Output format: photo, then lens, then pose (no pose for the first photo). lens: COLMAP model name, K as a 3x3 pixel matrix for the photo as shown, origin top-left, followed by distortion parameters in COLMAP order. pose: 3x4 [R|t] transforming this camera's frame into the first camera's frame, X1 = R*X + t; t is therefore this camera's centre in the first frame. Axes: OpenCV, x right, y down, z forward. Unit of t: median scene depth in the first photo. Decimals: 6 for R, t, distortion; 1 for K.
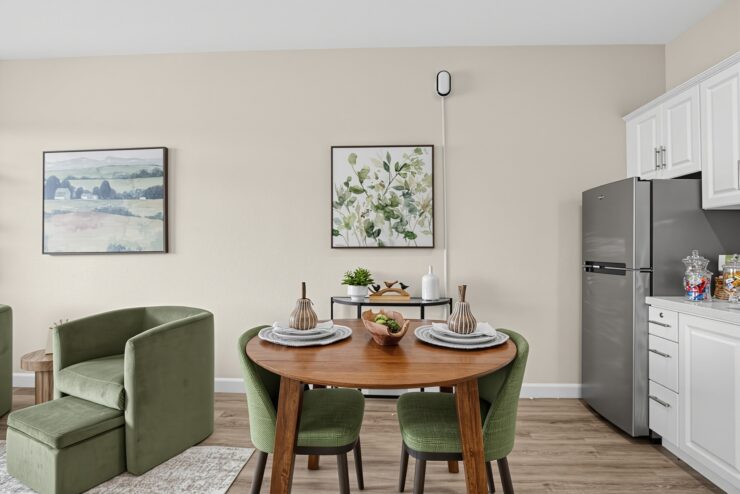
lens RADIAL K [[393.8, 0, 375.2], [0, 393.8, 253.2], [0, 0, 1]] dist [-0.000062, -0.000638]
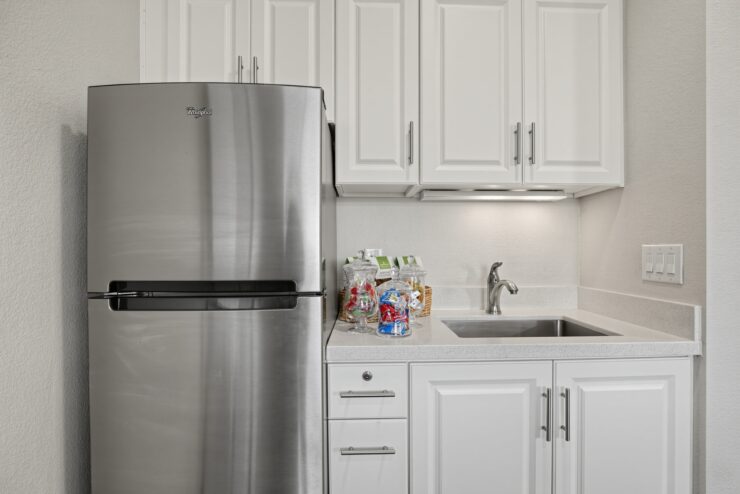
lens RADIAL K [[393.8, 0, 375.2], [0, 393.8, 253.2], [0, 0, 1]] dist [-0.000062, -0.000638]
pose [[-0.082975, -0.004054, 0.996543, 0.155481], [0.010612, 0.999931, 0.004951, -0.003886], [-0.996495, 0.010986, -0.082926, 0.747158]]
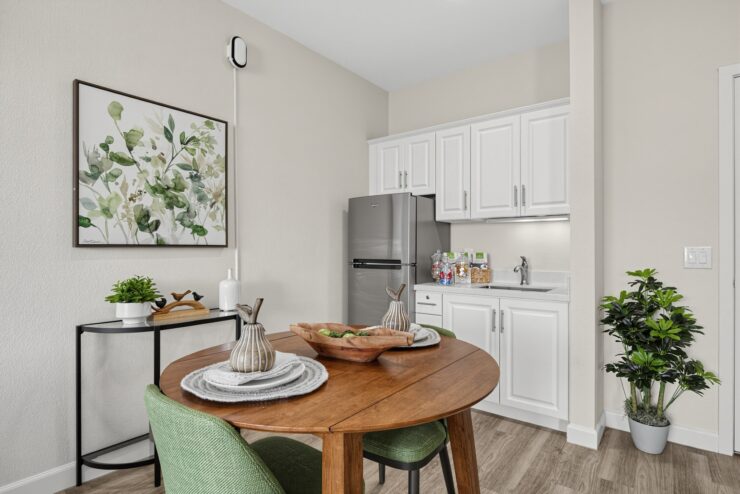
lens RADIAL K [[393.8, 0, 375.2], [0, 393.8, 253.2], [0, 0, 1]] dist [-0.000062, -0.000638]
pose [[0.573838, -0.009438, 0.818914, -0.349053], [0.006418, 0.999955, 0.007027, -0.003780], [-0.818943, 0.001224, 0.573873, 0.271048]]
